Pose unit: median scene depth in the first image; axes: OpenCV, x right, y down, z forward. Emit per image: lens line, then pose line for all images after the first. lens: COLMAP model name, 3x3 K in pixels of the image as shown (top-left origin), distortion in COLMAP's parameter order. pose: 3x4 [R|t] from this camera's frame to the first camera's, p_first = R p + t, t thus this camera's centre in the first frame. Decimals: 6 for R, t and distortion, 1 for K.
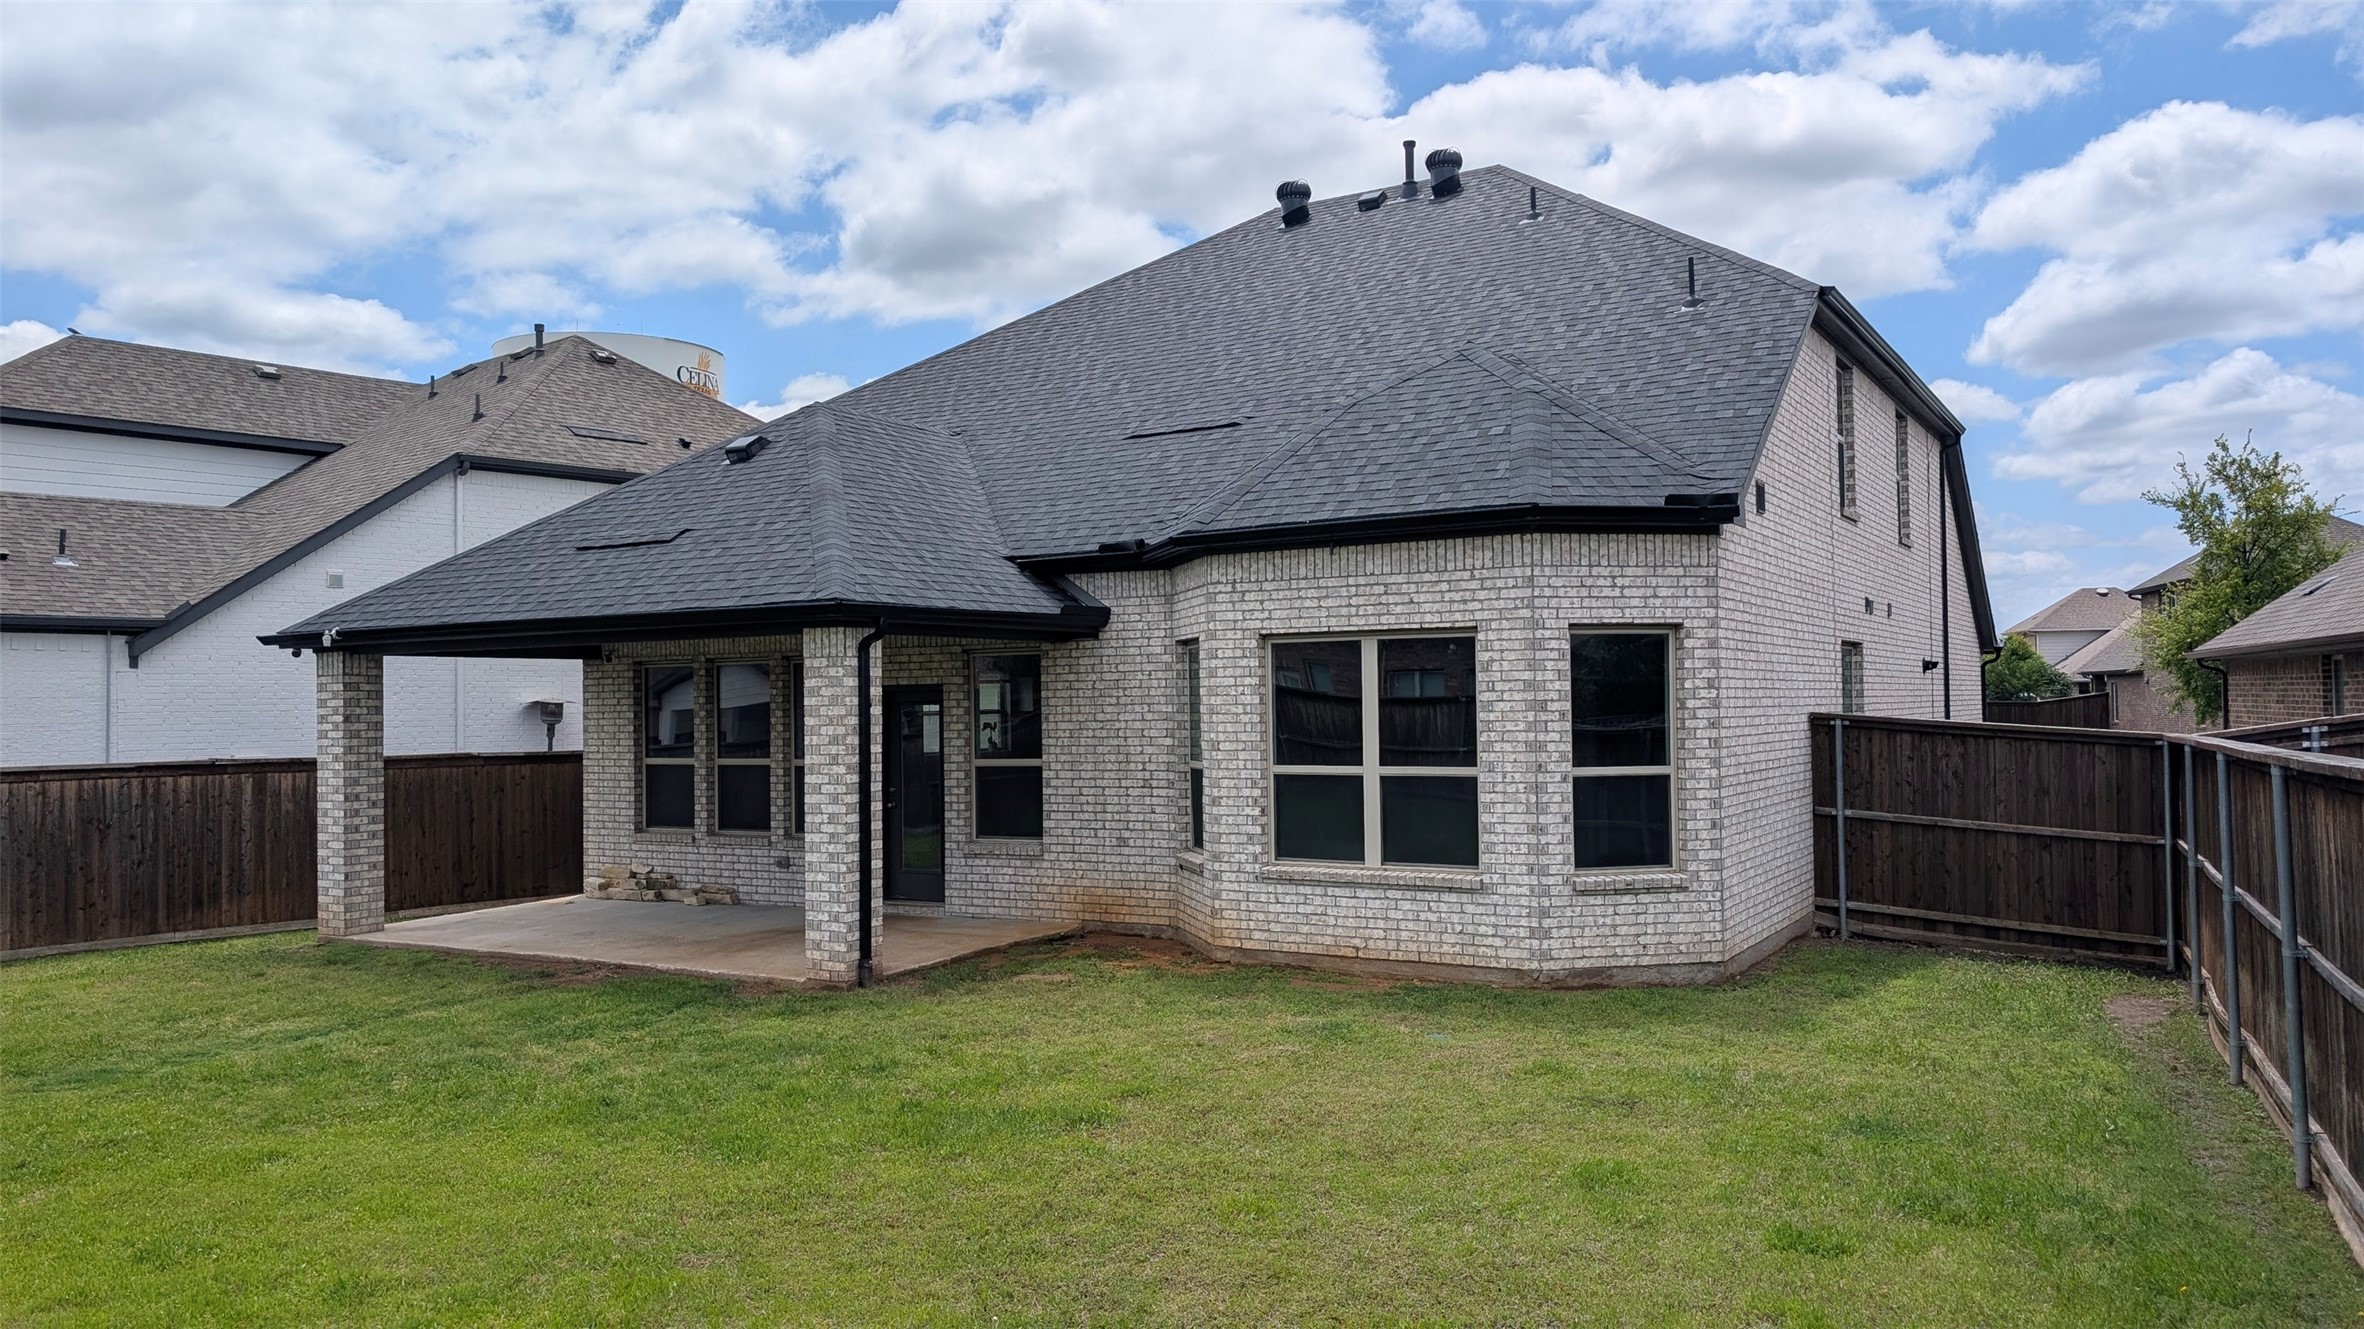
lens RADIAL K [[1694.6, 0, 1204.0], [0, 1694.6, 649.5], [0, 0, 1]] dist [0.050169, -0.054957]
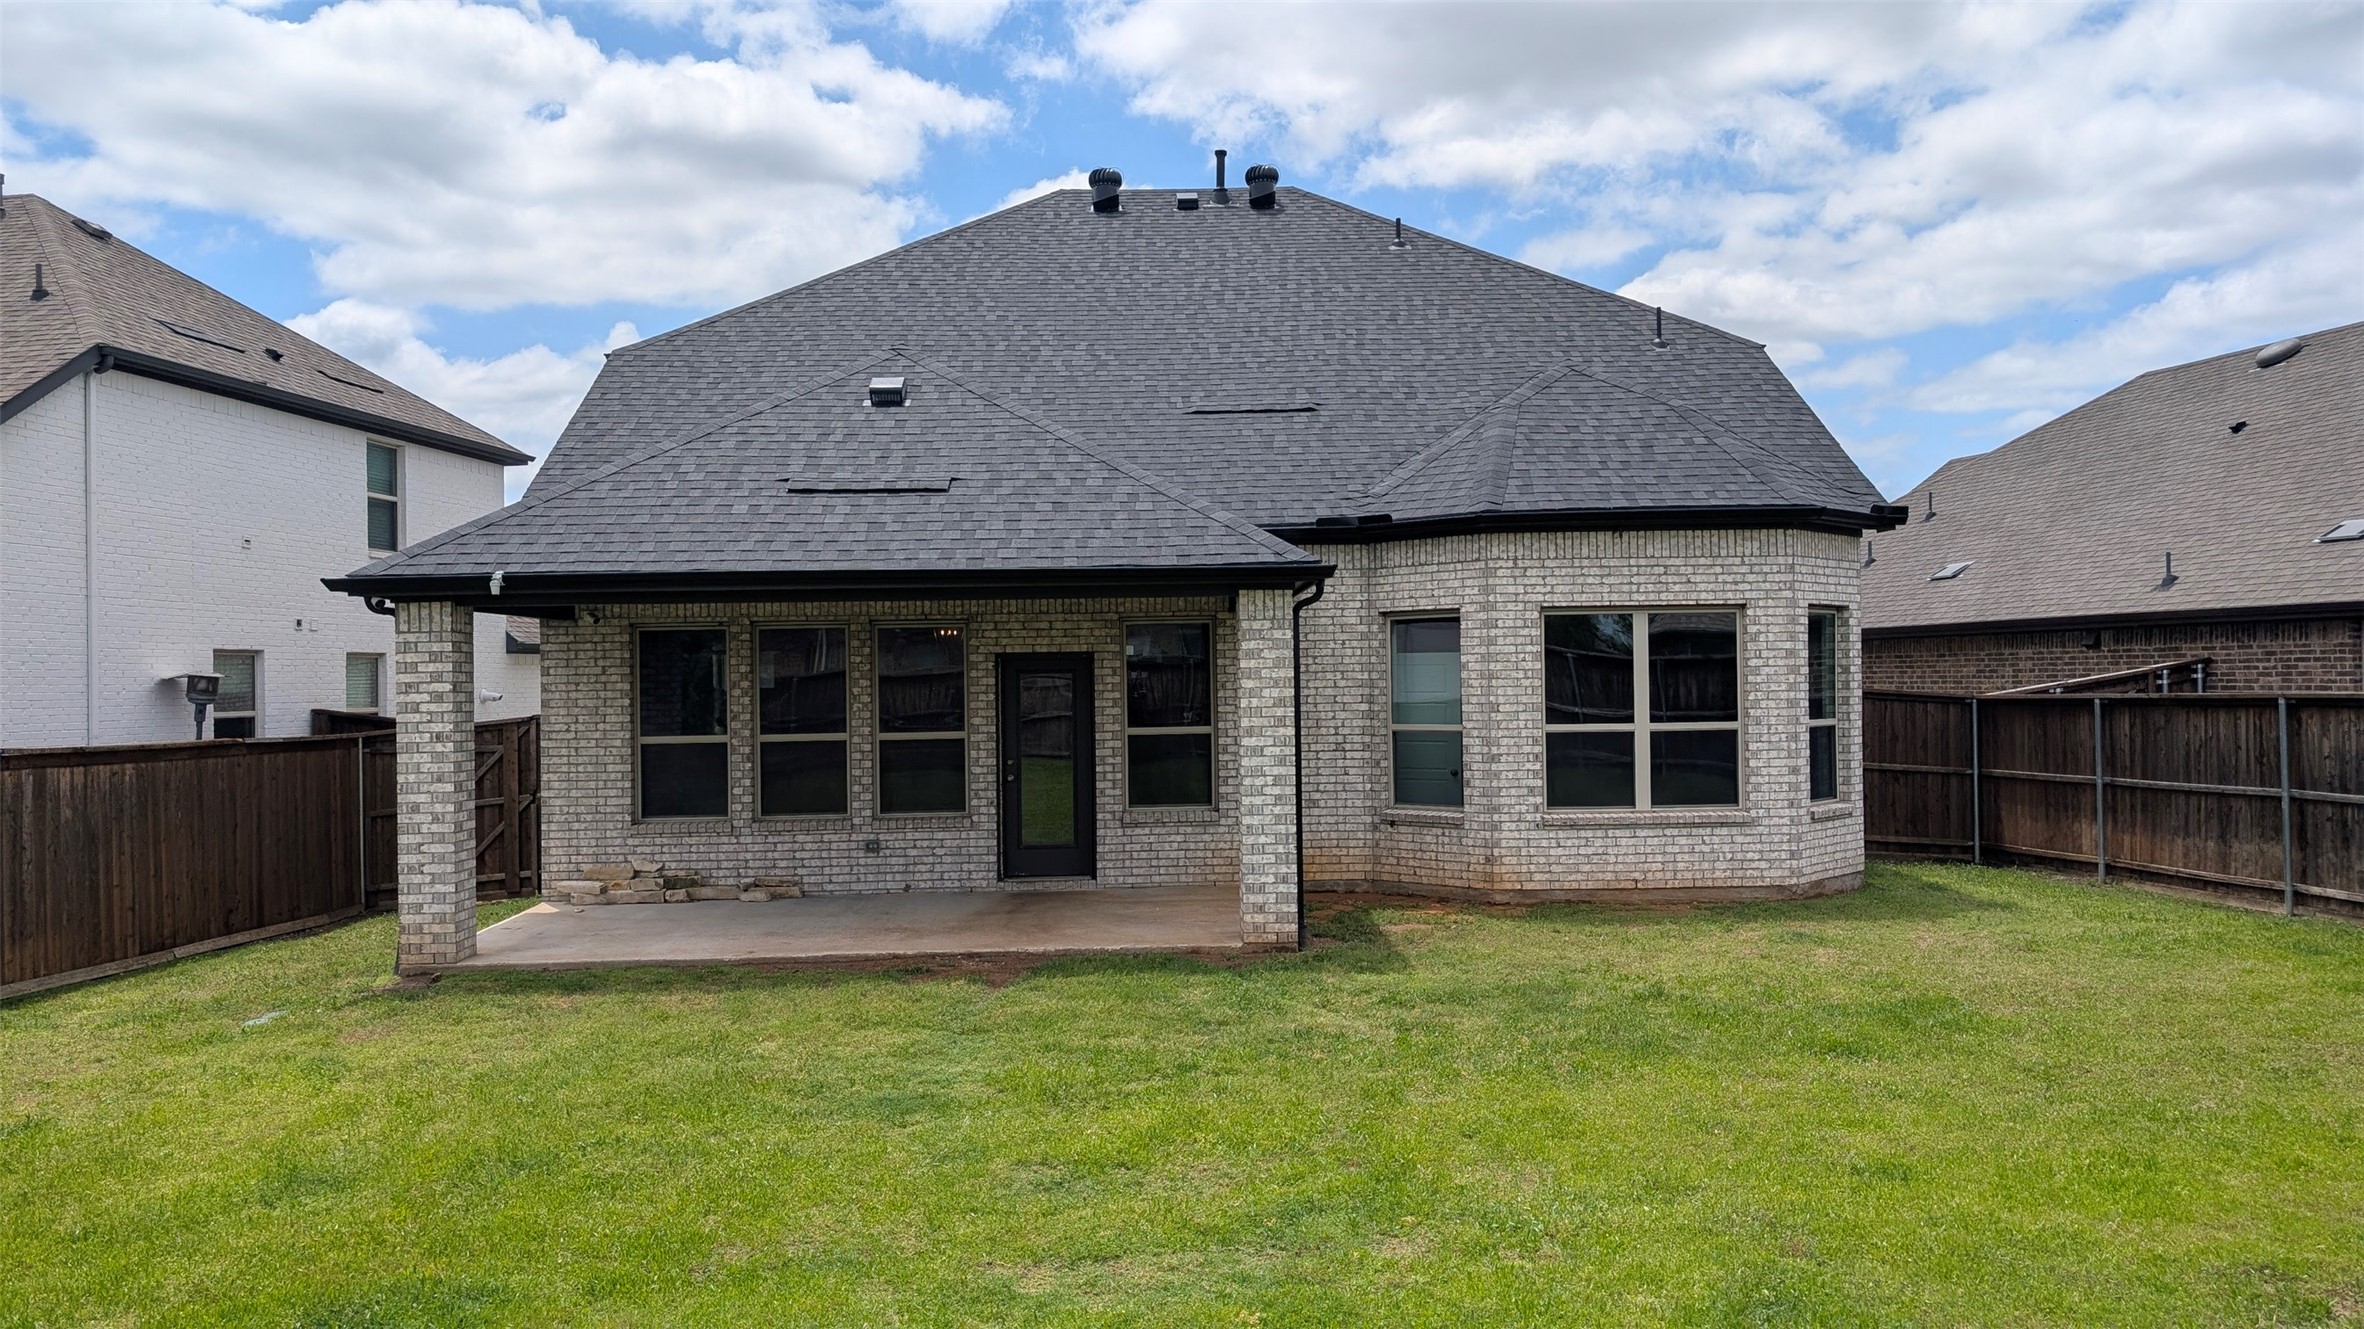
lens RADIAL K [[1694.6, 0, 1173.7], [0, 1694.6, 660.1], [0, 0, 1]] dist [0.050169, -0.054957]
pose [[0.842390, 0.008028, 0.538809, -0.766954], [-0.013313, 0.999894, 0.005915, 0.022611], [-0.538704, -0.012156, 0.842407, 0.188224]]
